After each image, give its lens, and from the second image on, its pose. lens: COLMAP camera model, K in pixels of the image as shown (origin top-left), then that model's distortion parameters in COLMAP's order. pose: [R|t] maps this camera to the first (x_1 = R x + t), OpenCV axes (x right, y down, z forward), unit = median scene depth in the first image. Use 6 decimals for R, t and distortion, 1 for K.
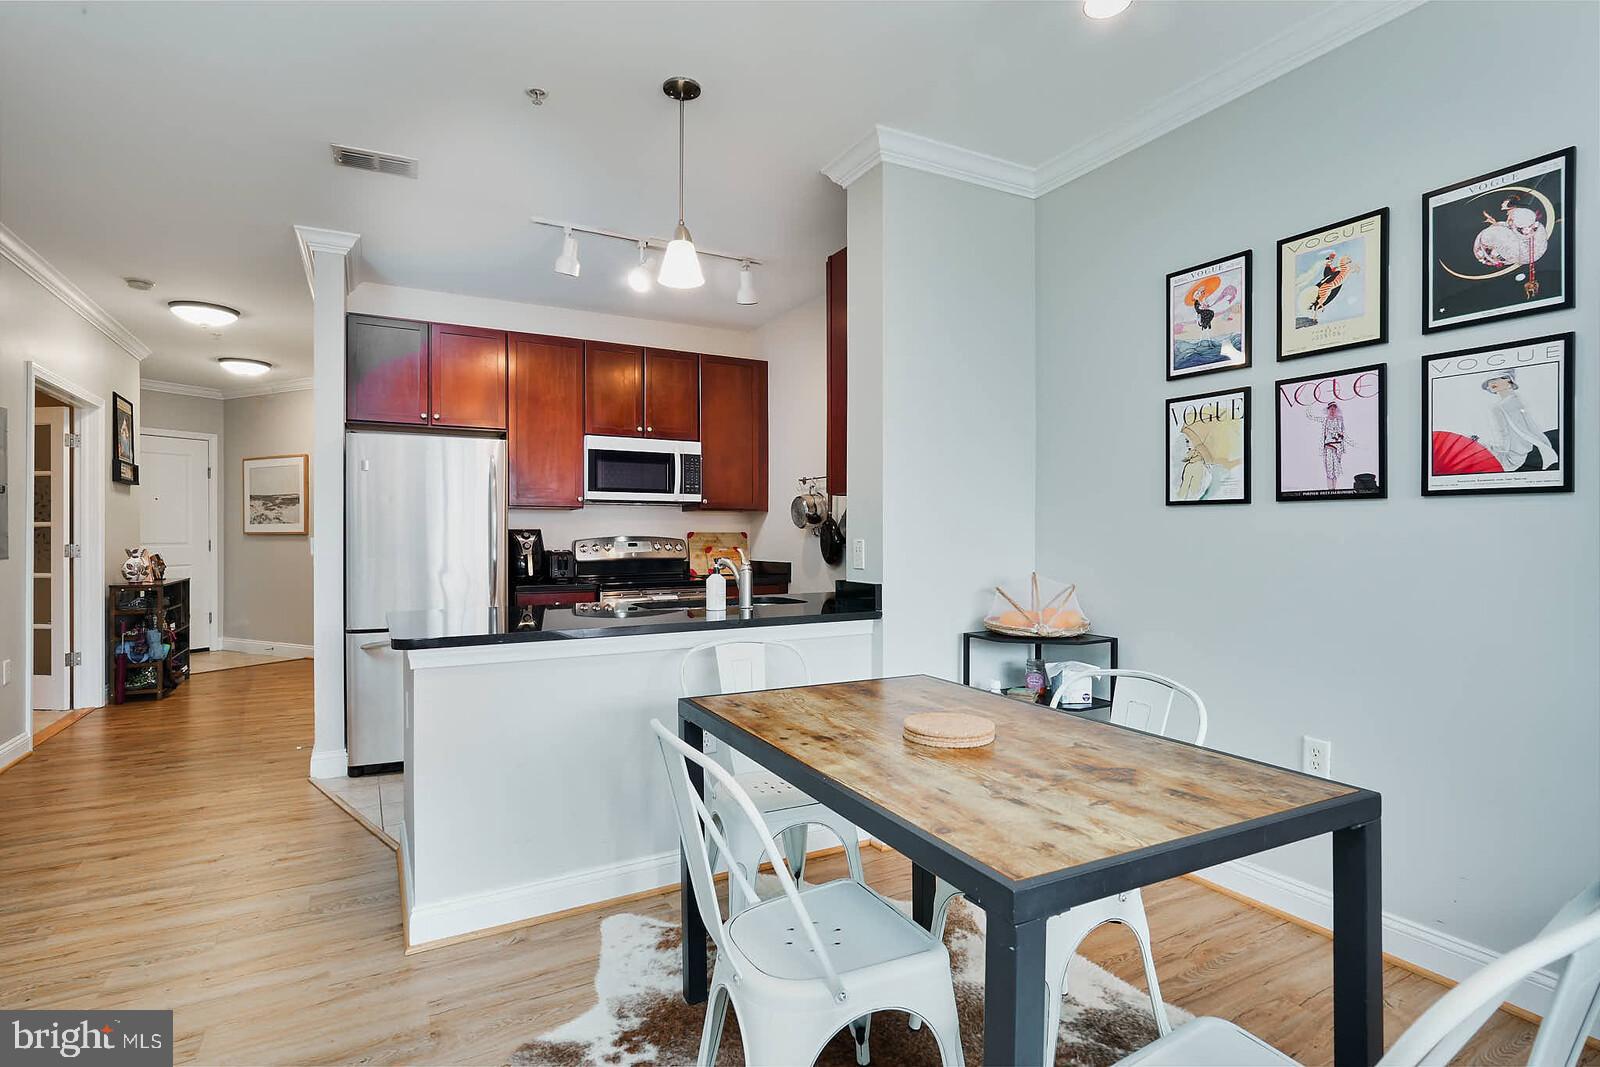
lens RADIAL K [[793.6, 0, 799.2], [0, 793.6, 531.4], [0, 0, 1]] dist [-0.004227, 0.003510]
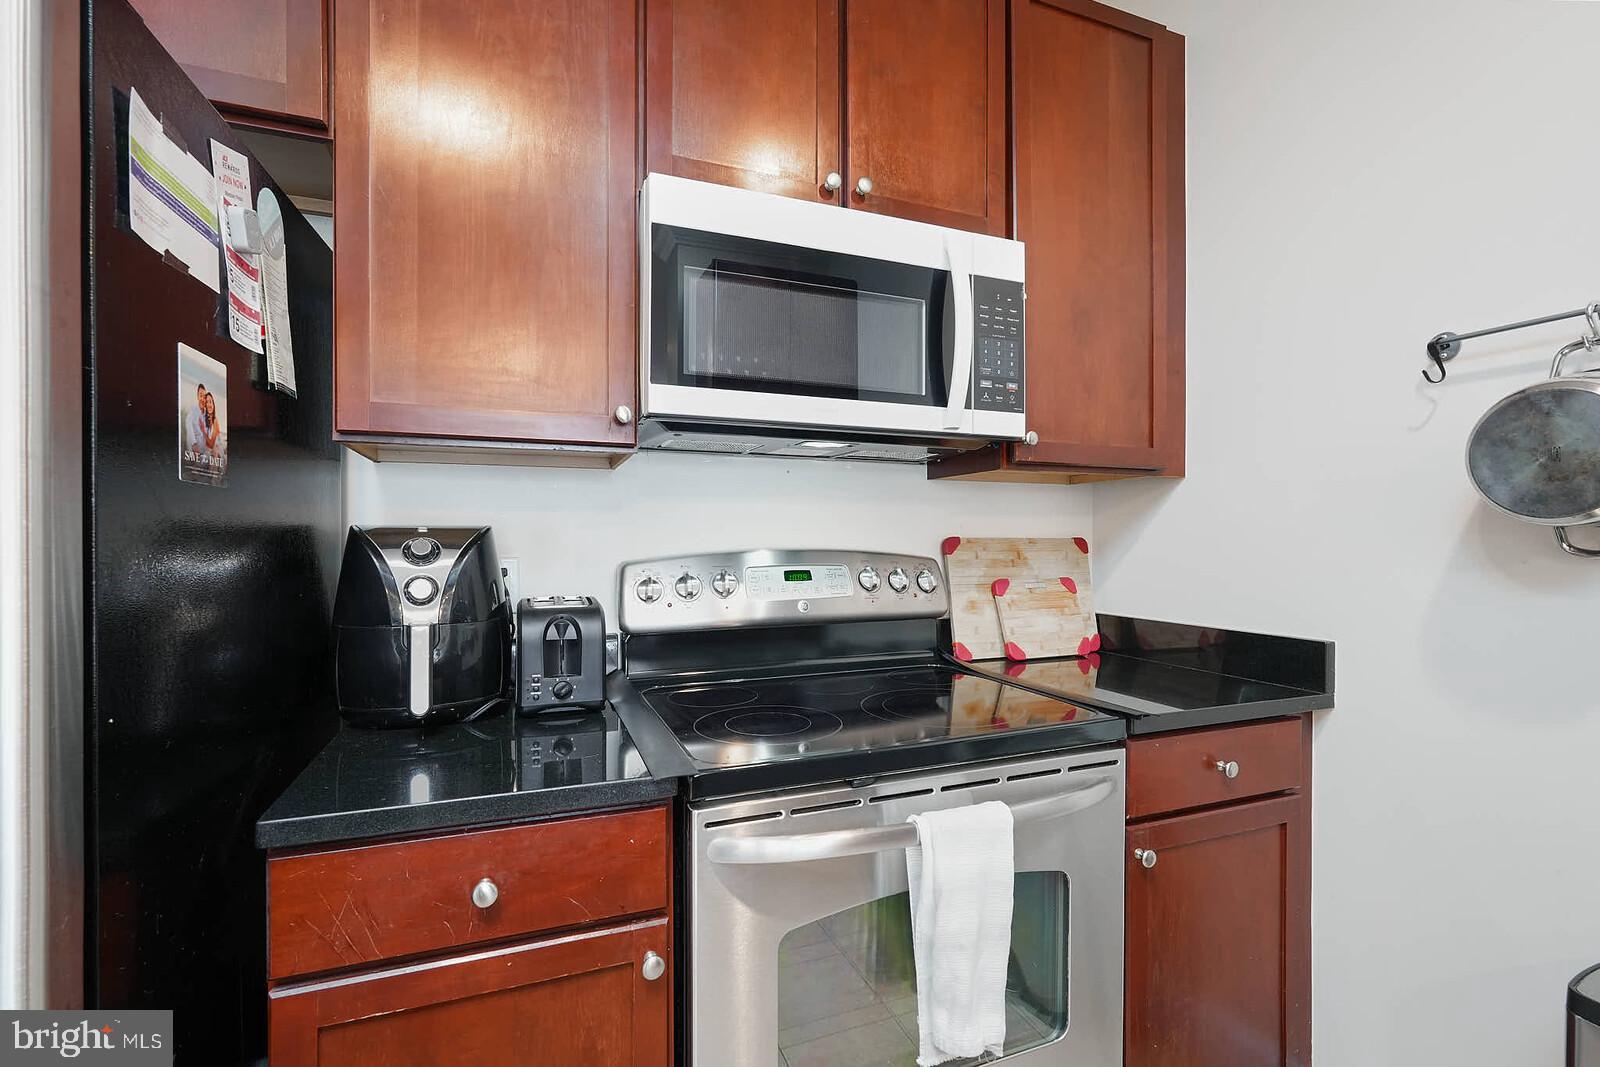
lens RADIAL K [[715.8, 0, 809.2], [0, 715.8, 534.3], [0, 0, 1]] dist [0.000249, 0.003688]
pose [[0.994022, 0.000500, -0.109179, -0.333927], [-0.000507, 1.000000, -0.000037, -0.000864], [0.109179, 0.000092, 0.994022, 1.368260]]
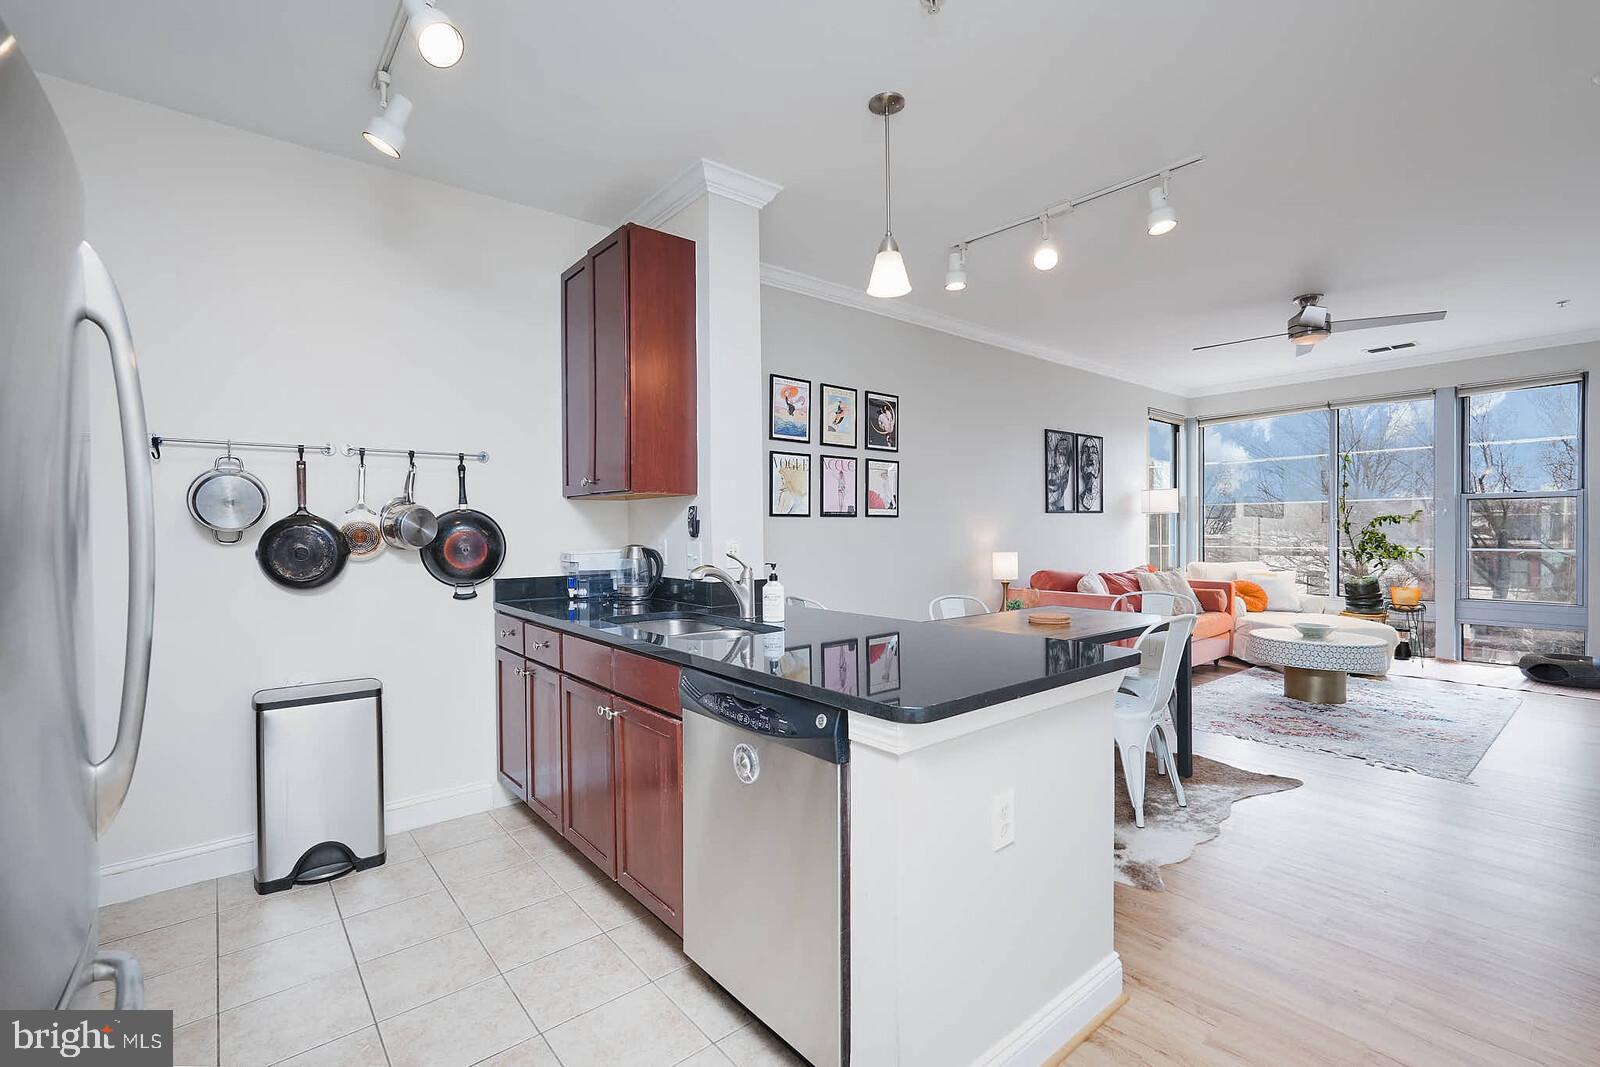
lens RADIAL K [[715.8, 0, 801.4], [0, 715.8, 533.7], [0, 0, 1]] dist [0.000249, 0.003688]
pose [[-0.188415, -0.006090, 0.982071, -1.007154], [0.003098, 0.999972, 0.006795, -0.006737], [-0.982085, 0.004323, -0.188391, 1.242637]]
